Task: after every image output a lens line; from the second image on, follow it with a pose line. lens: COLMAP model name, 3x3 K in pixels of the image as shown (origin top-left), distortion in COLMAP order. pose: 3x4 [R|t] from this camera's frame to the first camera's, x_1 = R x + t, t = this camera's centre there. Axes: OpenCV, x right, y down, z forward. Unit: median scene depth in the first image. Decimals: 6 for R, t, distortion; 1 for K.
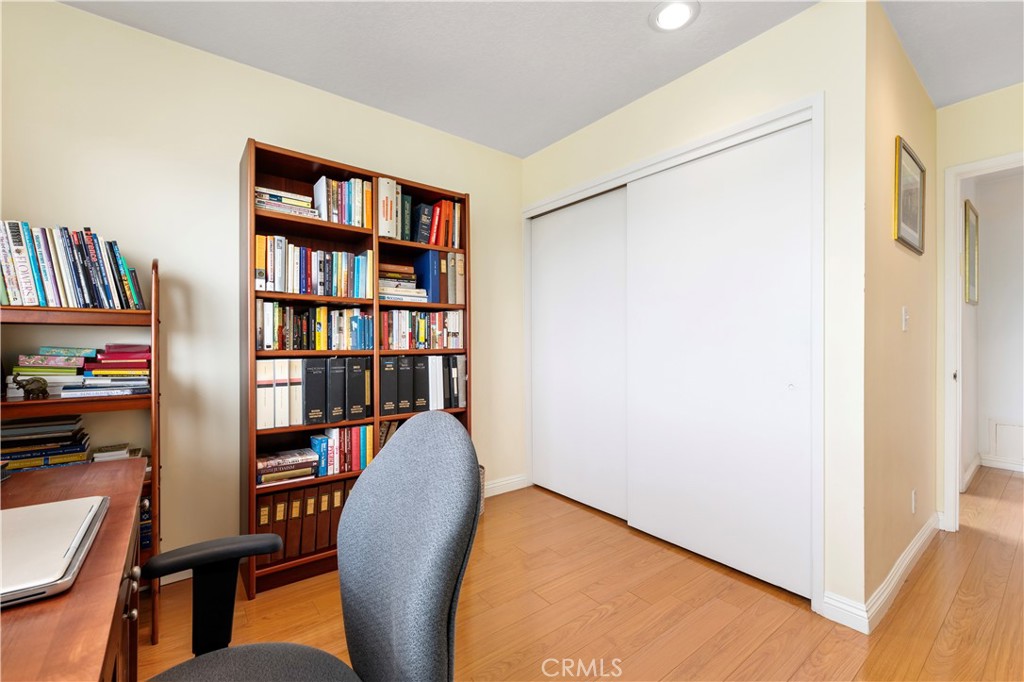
lens RADIAL K [[427.5, 0, 508.8], [0, 427.5, 344.6], [0, 0, 1]] dist [0.011827, -0.003570]
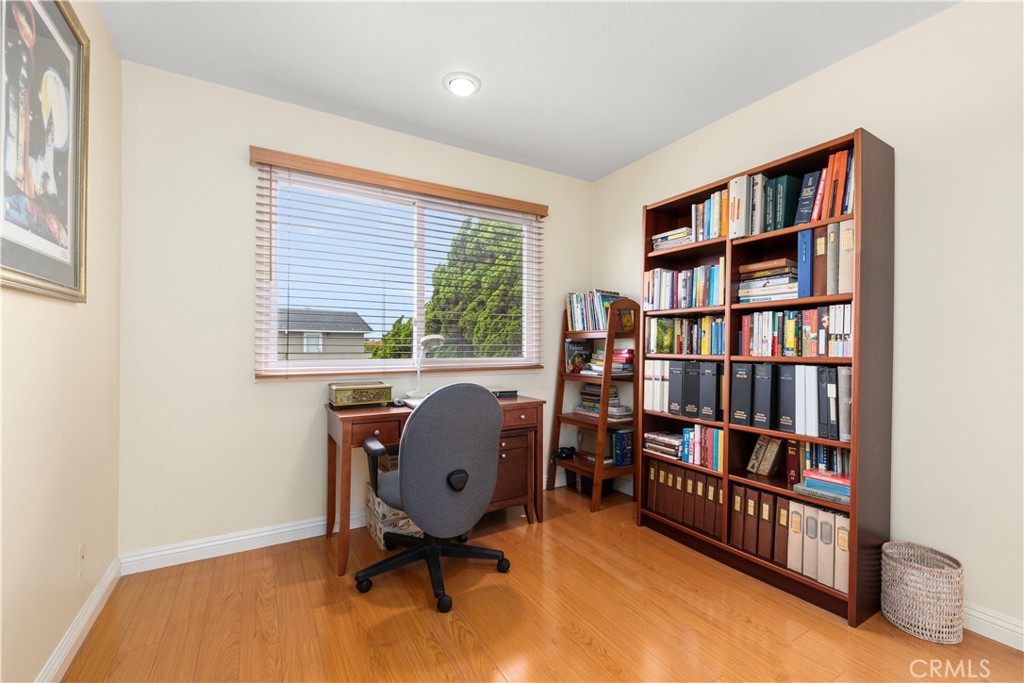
lens RADIAL K [[427.5, 0, 509.2], [0, 427.5, 345.4], [0, 0, 1]] dist [0.011827, -0.003570]
pose [[-0.126167, -0.005166, -0.991996, 0.734606], [-0.008939, 0.999952, -0.004071, -0.002542], [0.991969, 0.008354, -0.126207, 0.617891]]
